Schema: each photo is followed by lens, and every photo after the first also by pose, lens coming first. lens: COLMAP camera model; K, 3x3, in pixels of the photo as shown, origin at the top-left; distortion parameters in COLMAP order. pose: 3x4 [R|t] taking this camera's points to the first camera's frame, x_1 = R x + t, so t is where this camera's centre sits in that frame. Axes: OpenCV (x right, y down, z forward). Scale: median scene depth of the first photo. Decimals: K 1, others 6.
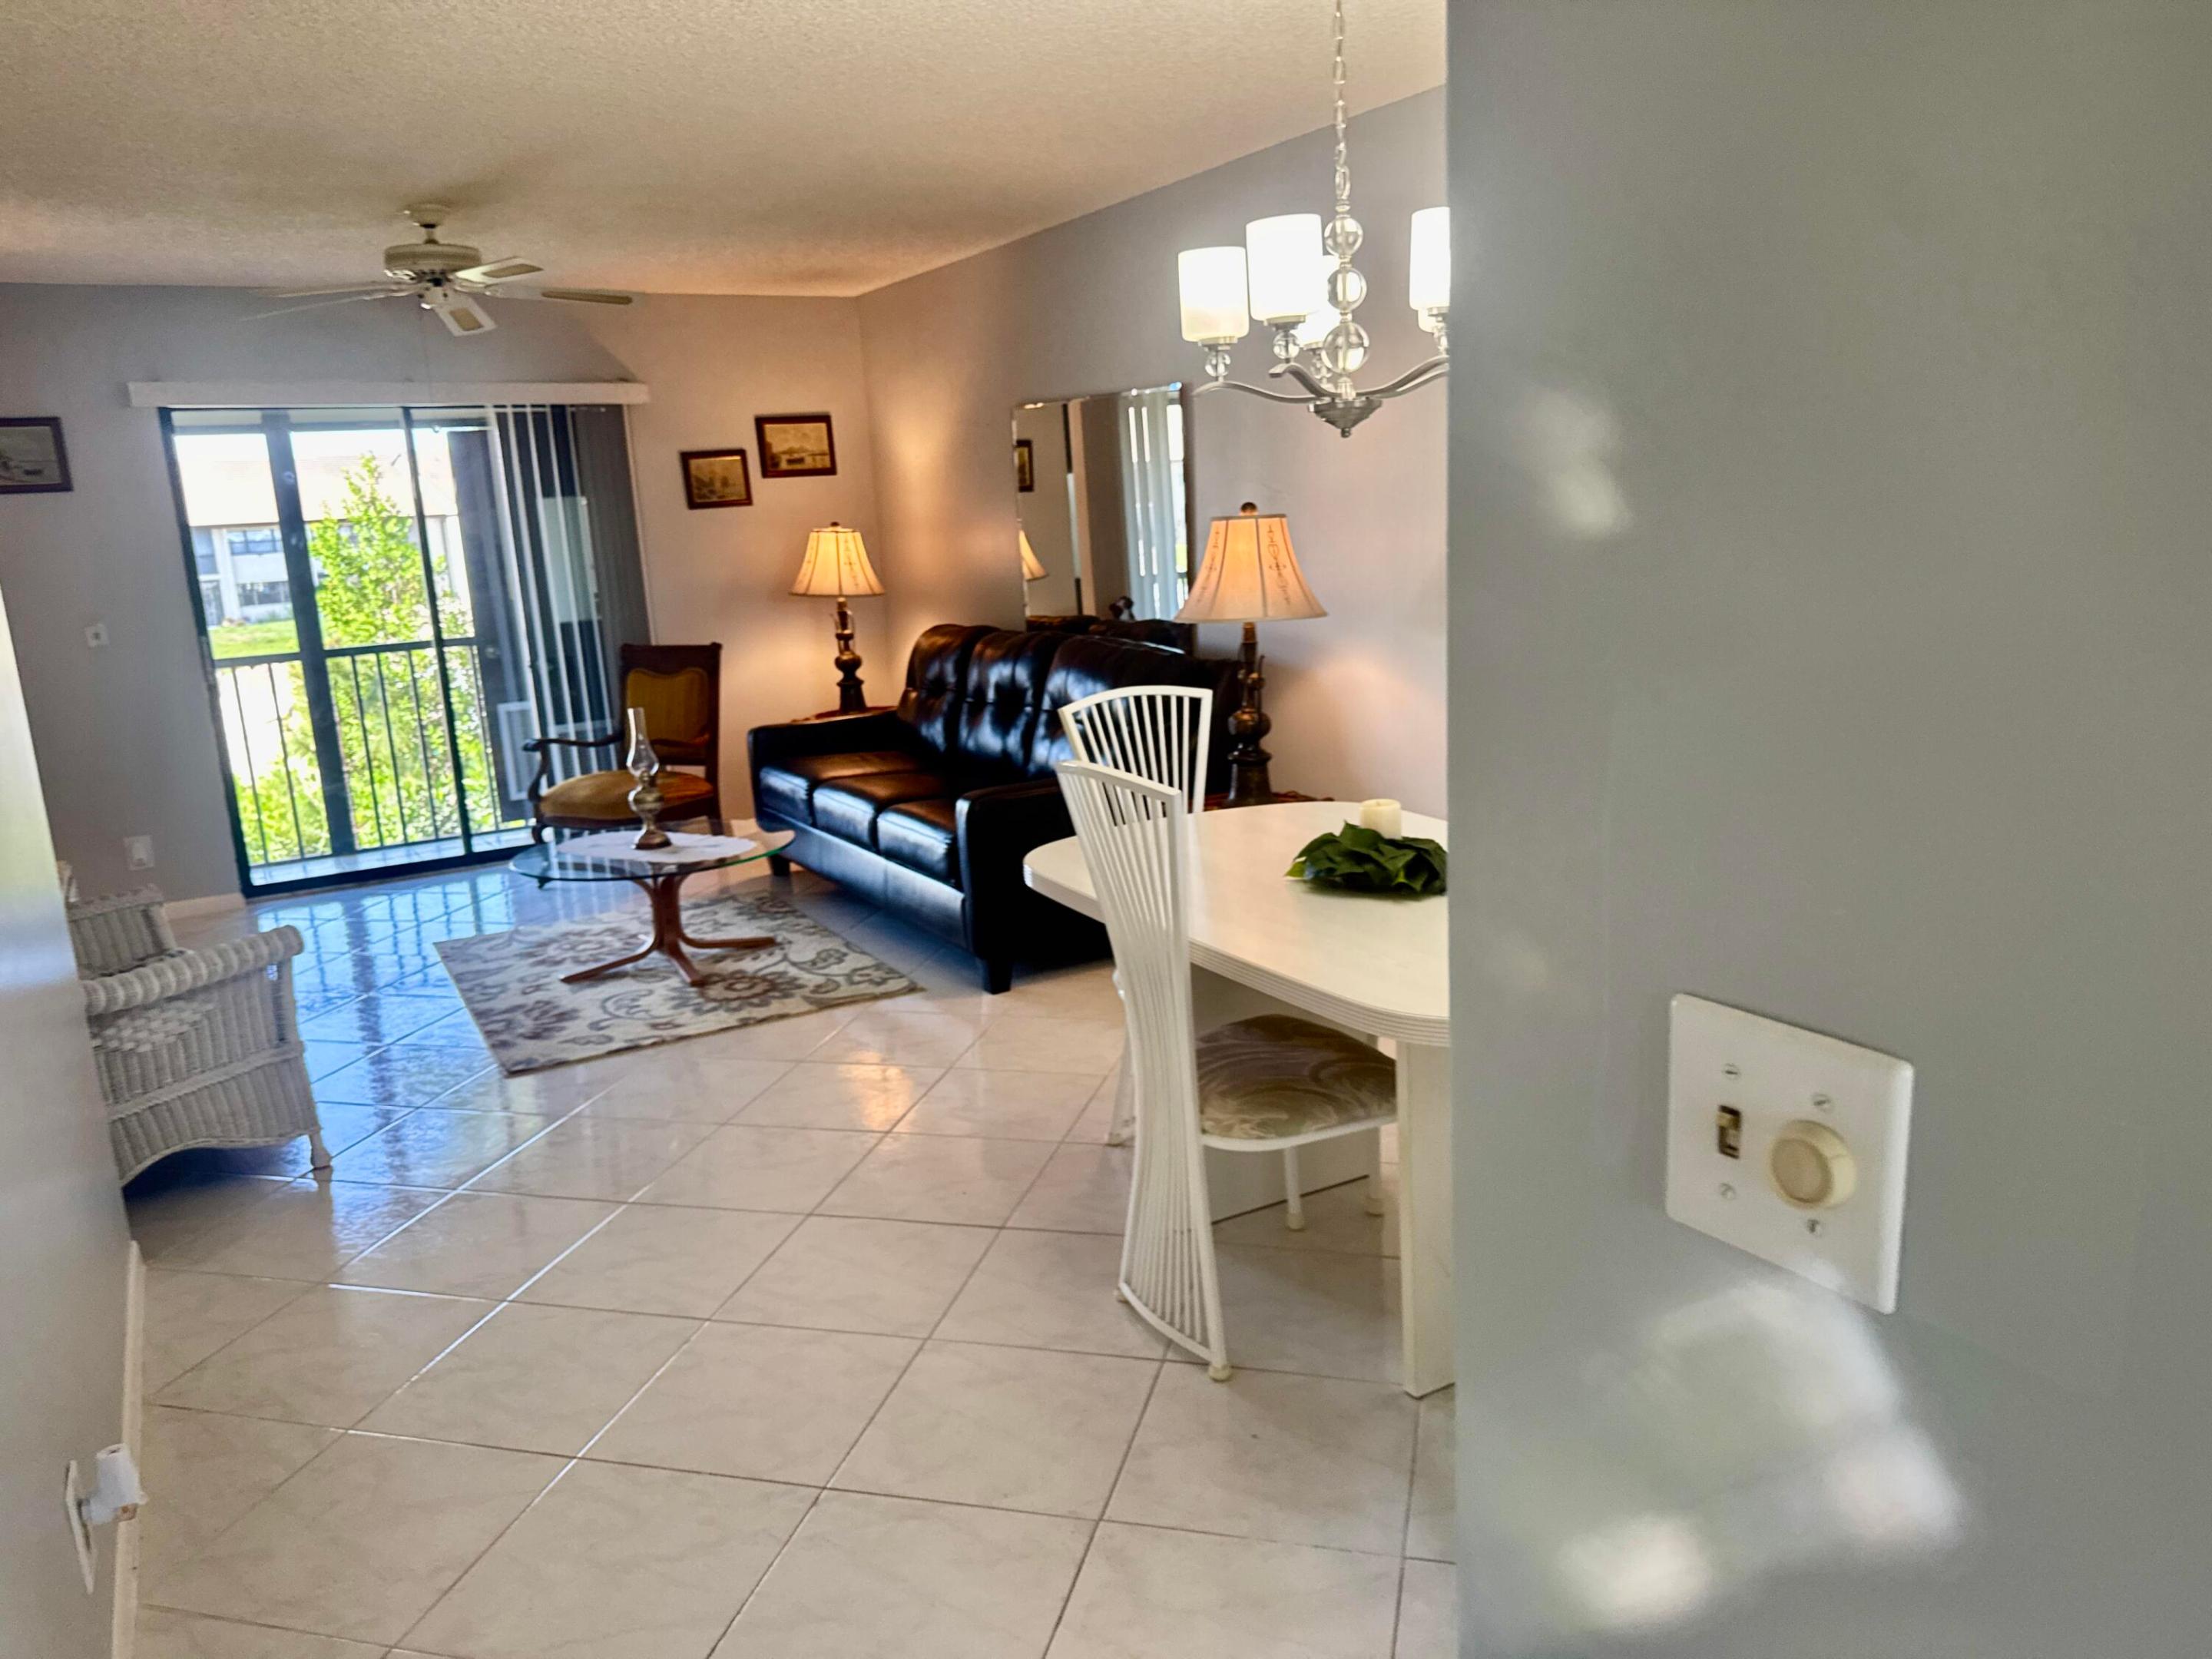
lens RADIAL K [[1547.3, 0, 1096.0], [0, 1547.3, 841.4], [0, 0, 1]] dist [0.156102, -0.282668]
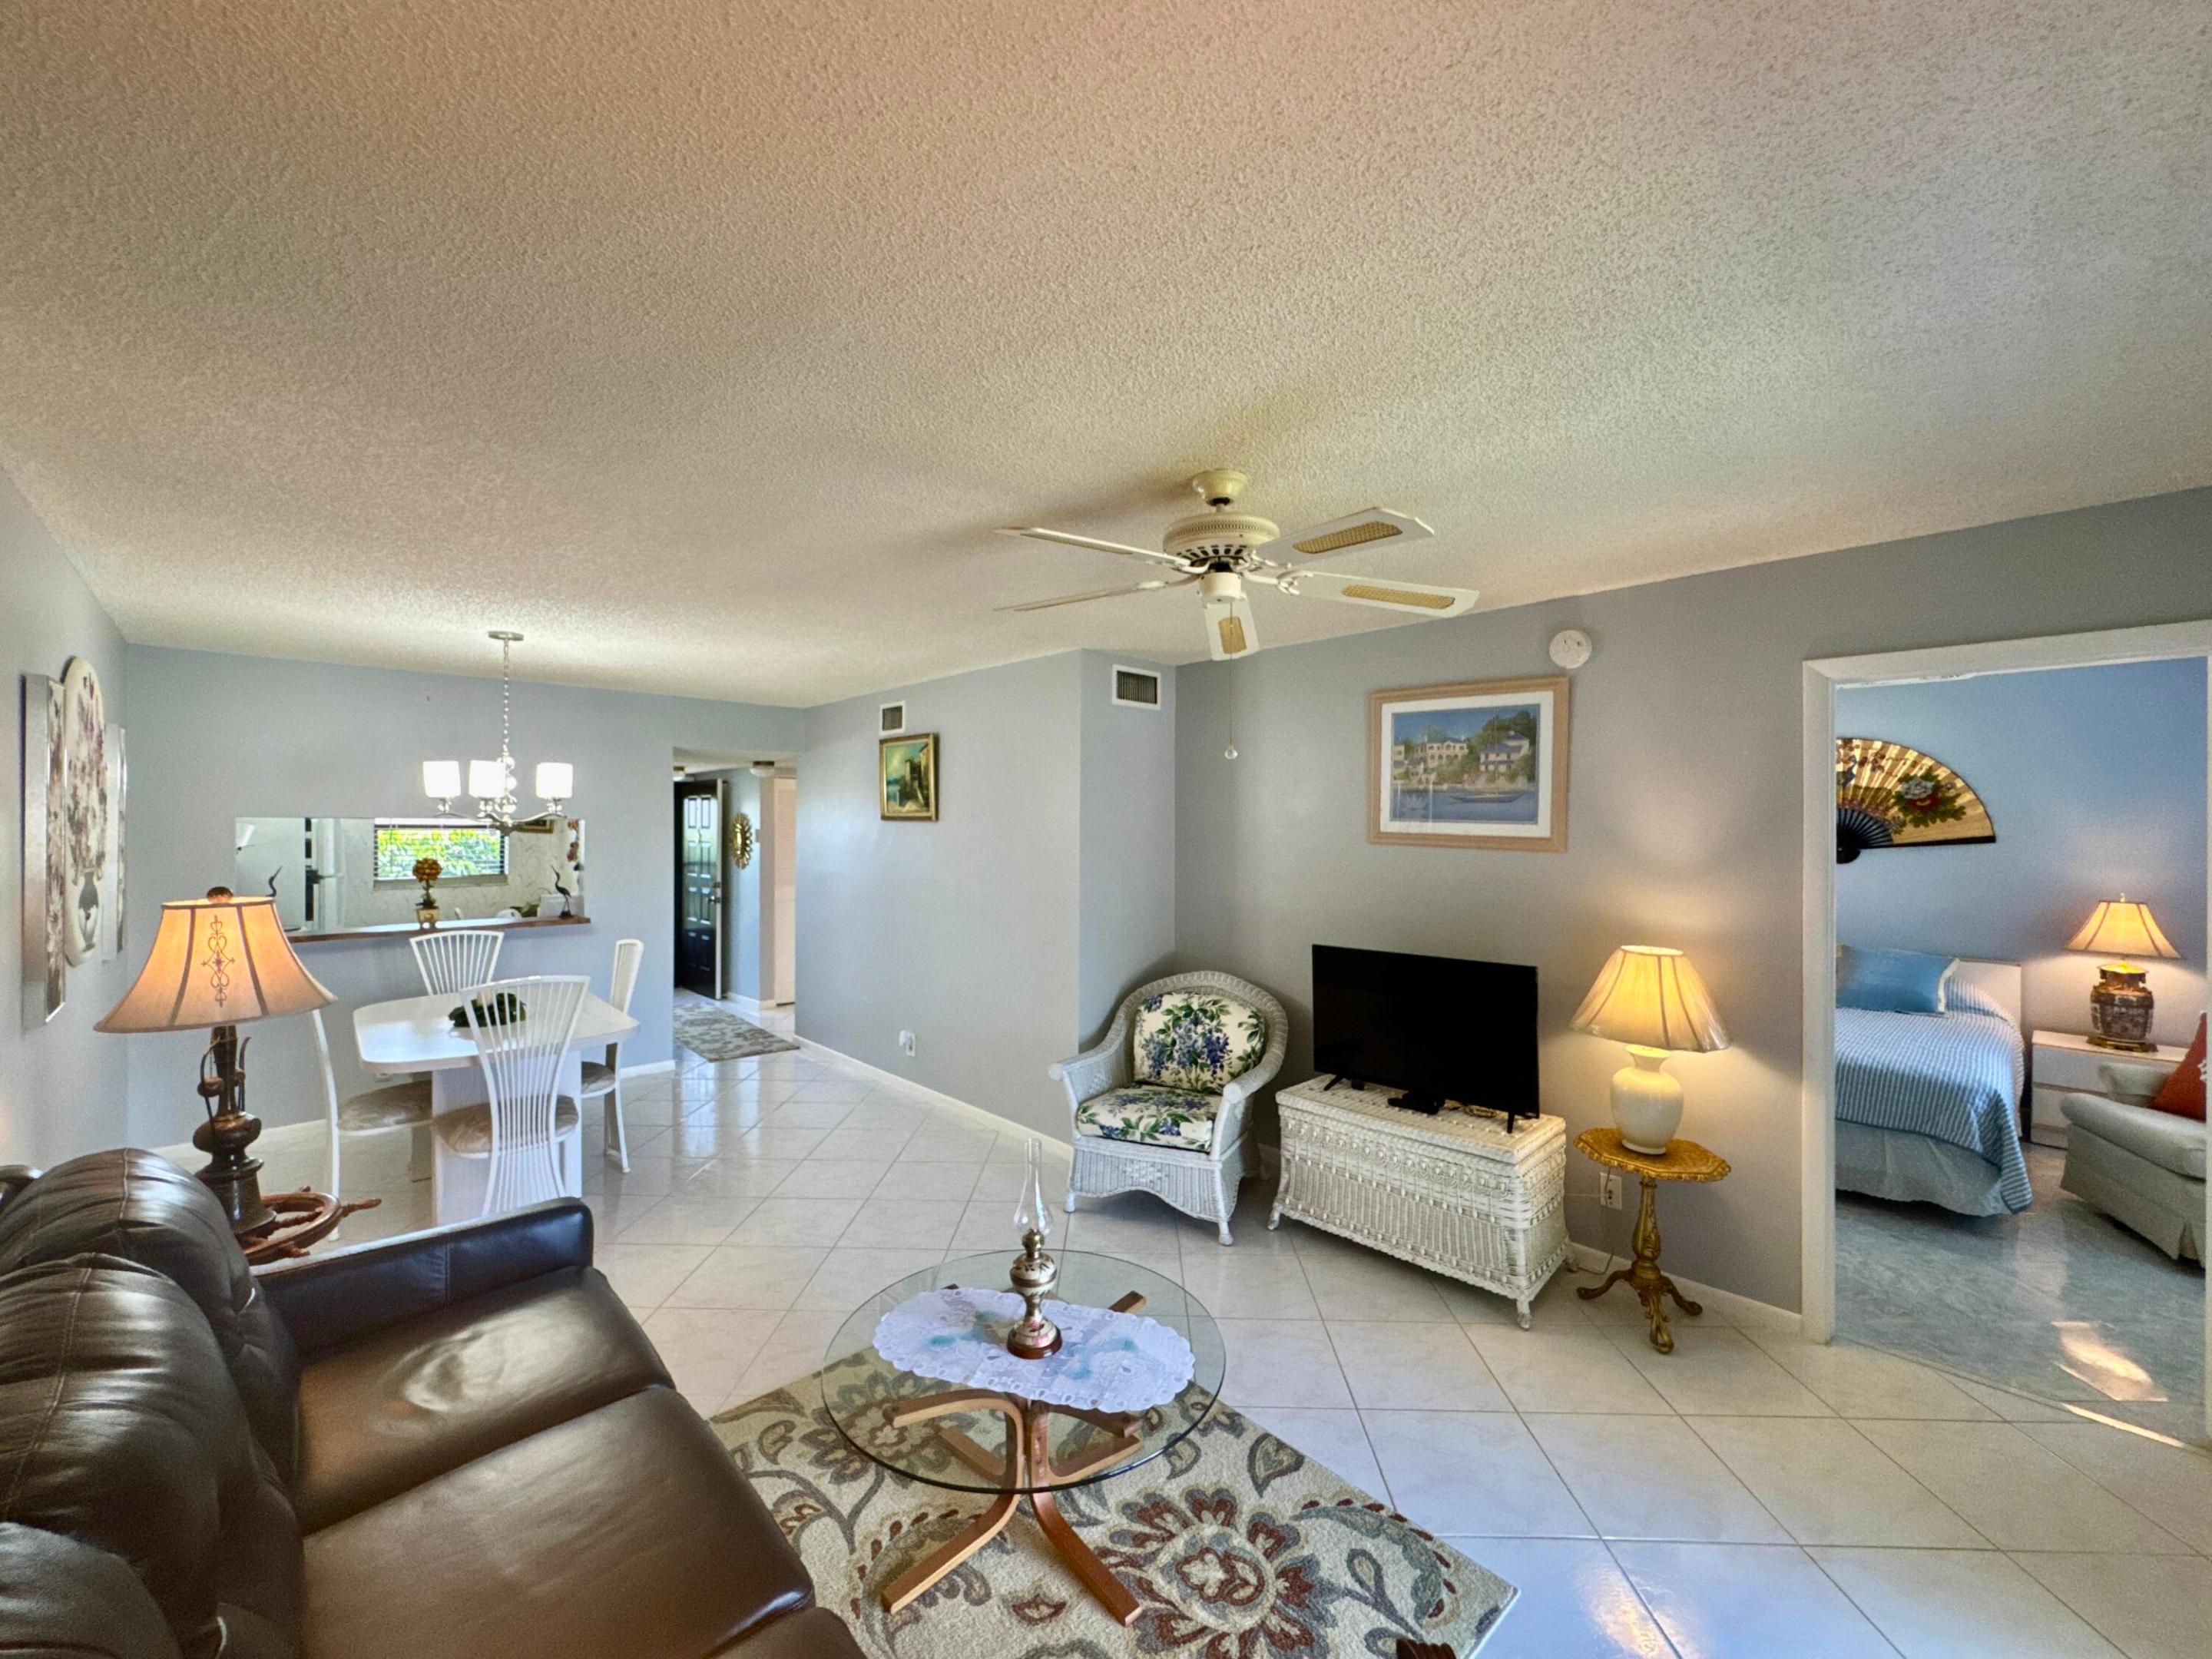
lens RADIAL K [[882.5, 0, 1110.7], [0, 882.5, 823.6], [0, 0, 1]] dist [-0.000312, 0.000287]
pose [[-0.971808, 0.049671, -0.230483, -0.218116], [-0.001780, 0.975984, 0.217835, -0.273917], [0.235768, 0.212104, -0.948380, 1.199109]]
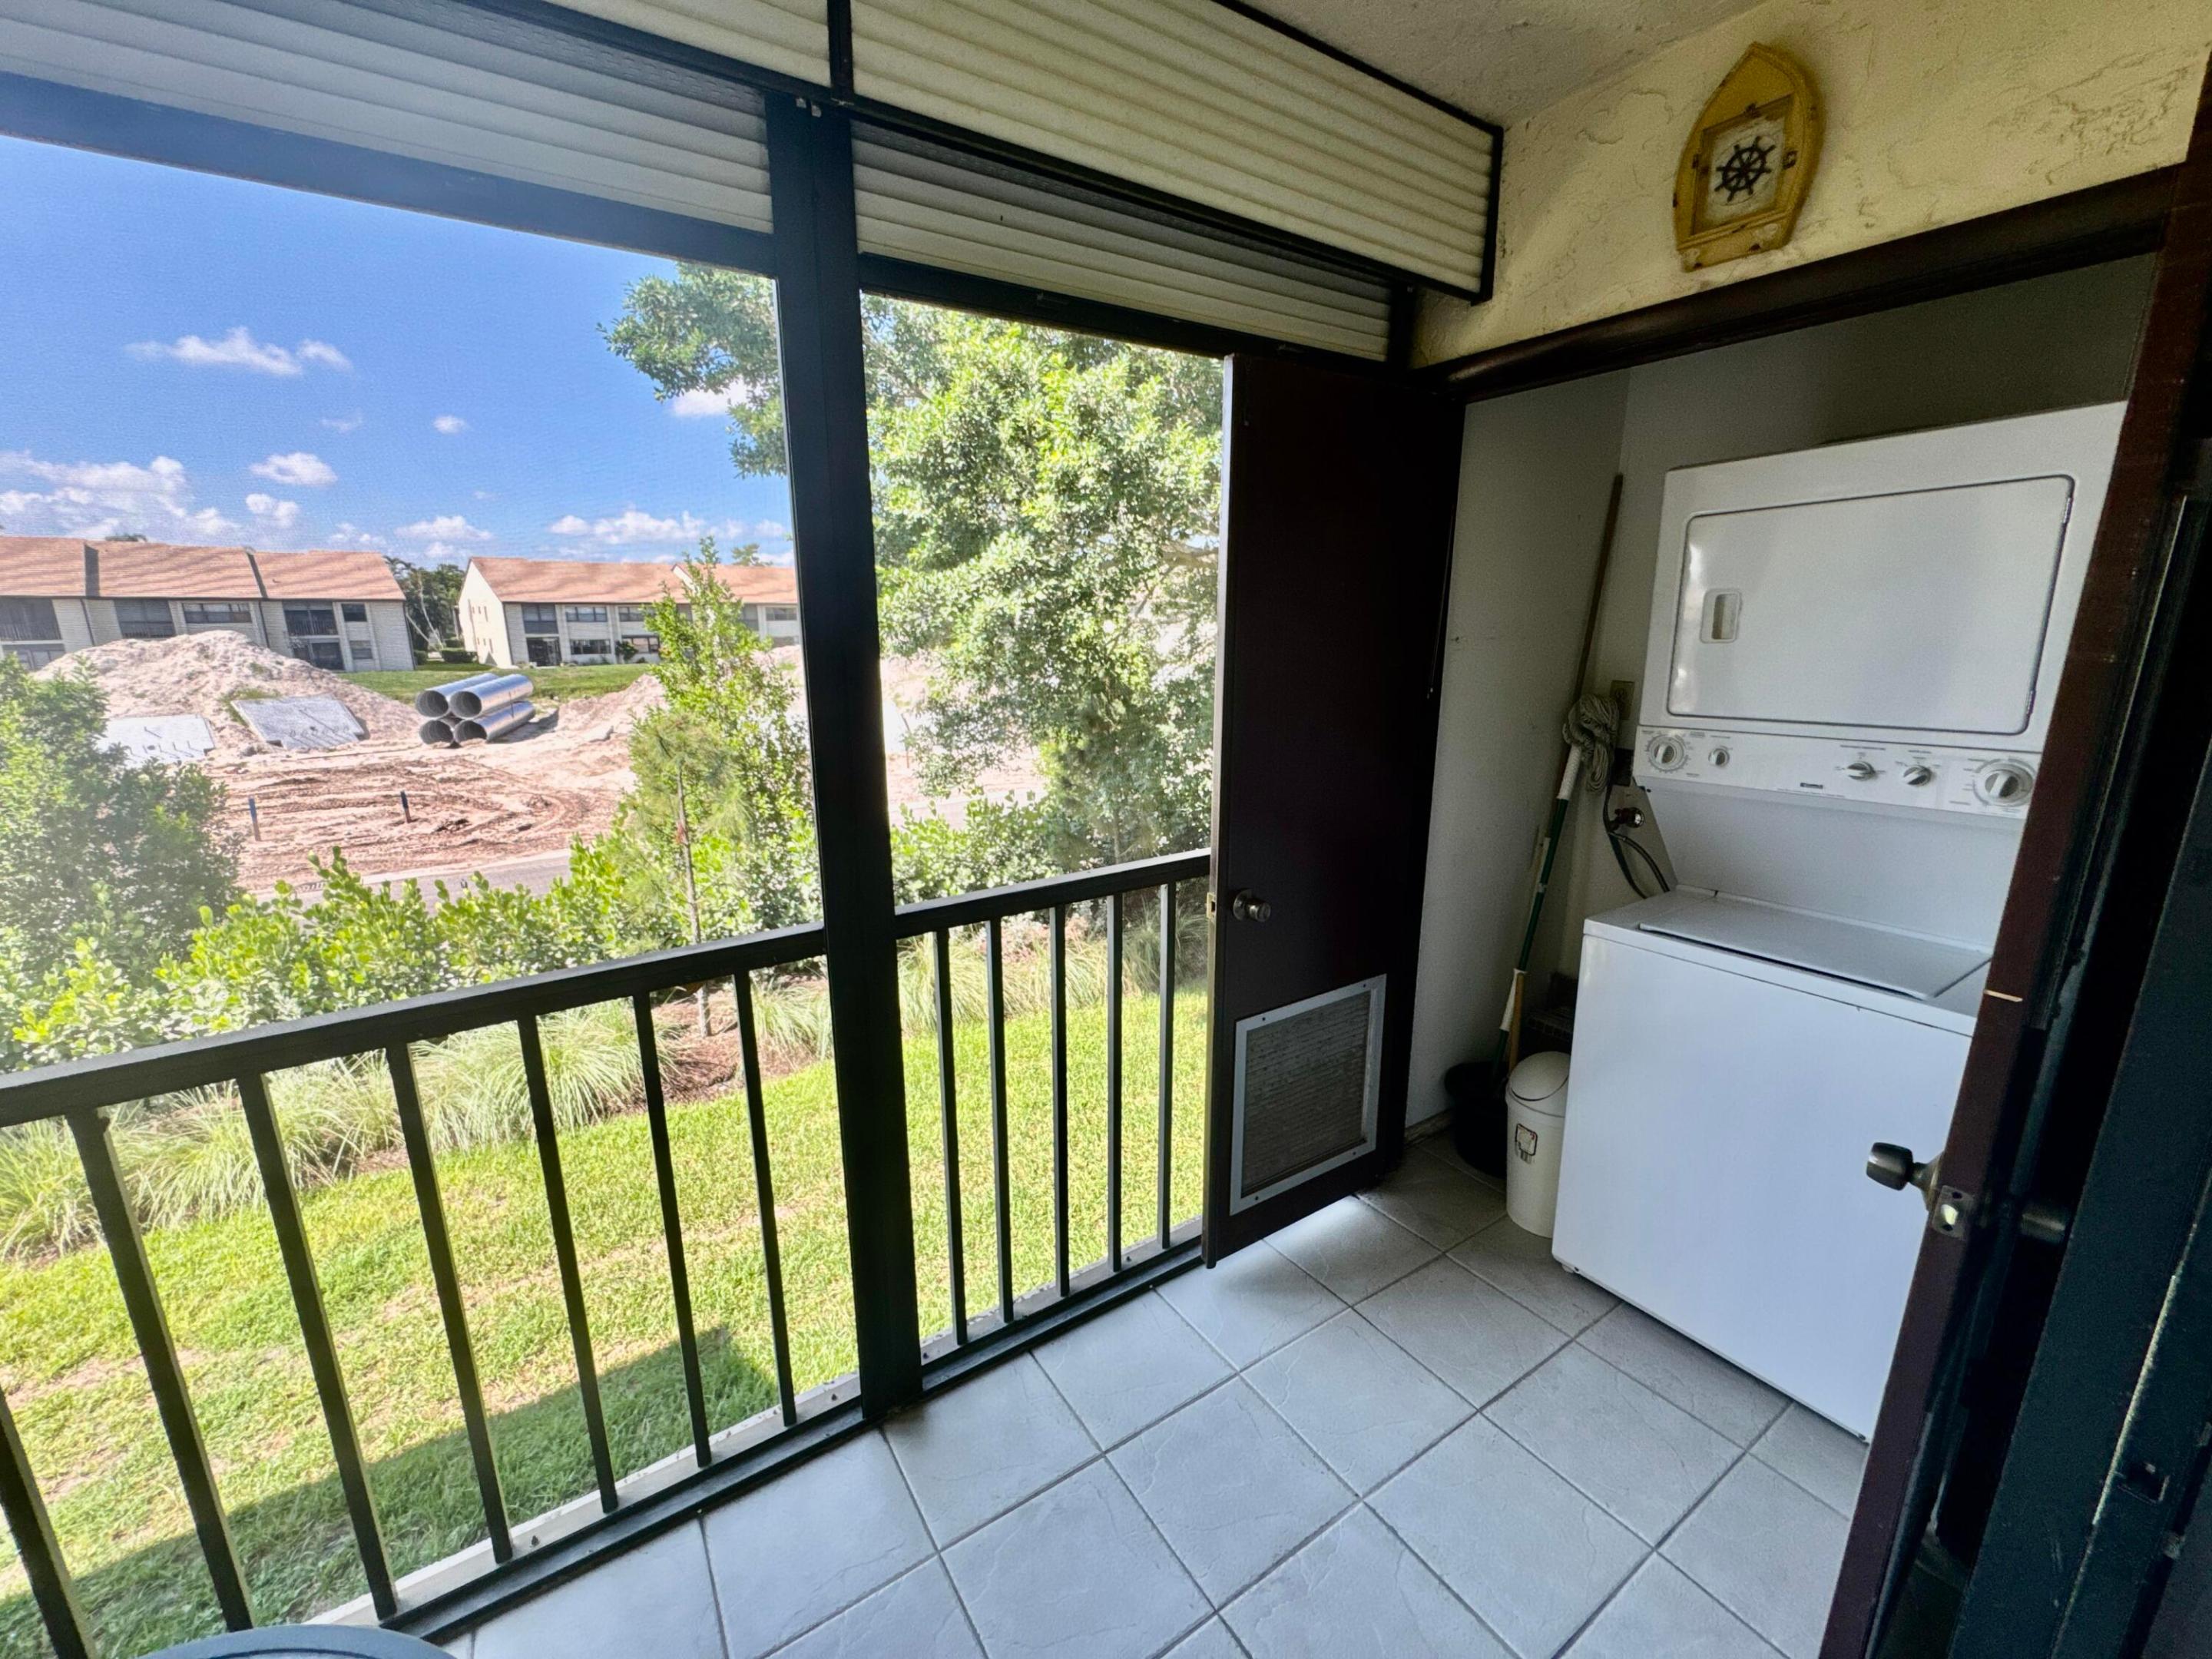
lens RADIAL K [[888.0, 0, 1106.9], [0, 888.0, 823.9], [0, 0, 1]] dist [-0.002644, -0.000201]
pose [[0.997935, 0.038061, 0.051748, -0.628552], [-0.038998, 0.999091, 0.017230, -0.210694], [-0.051045, -0.019212, 0.998512, 1.106410]]
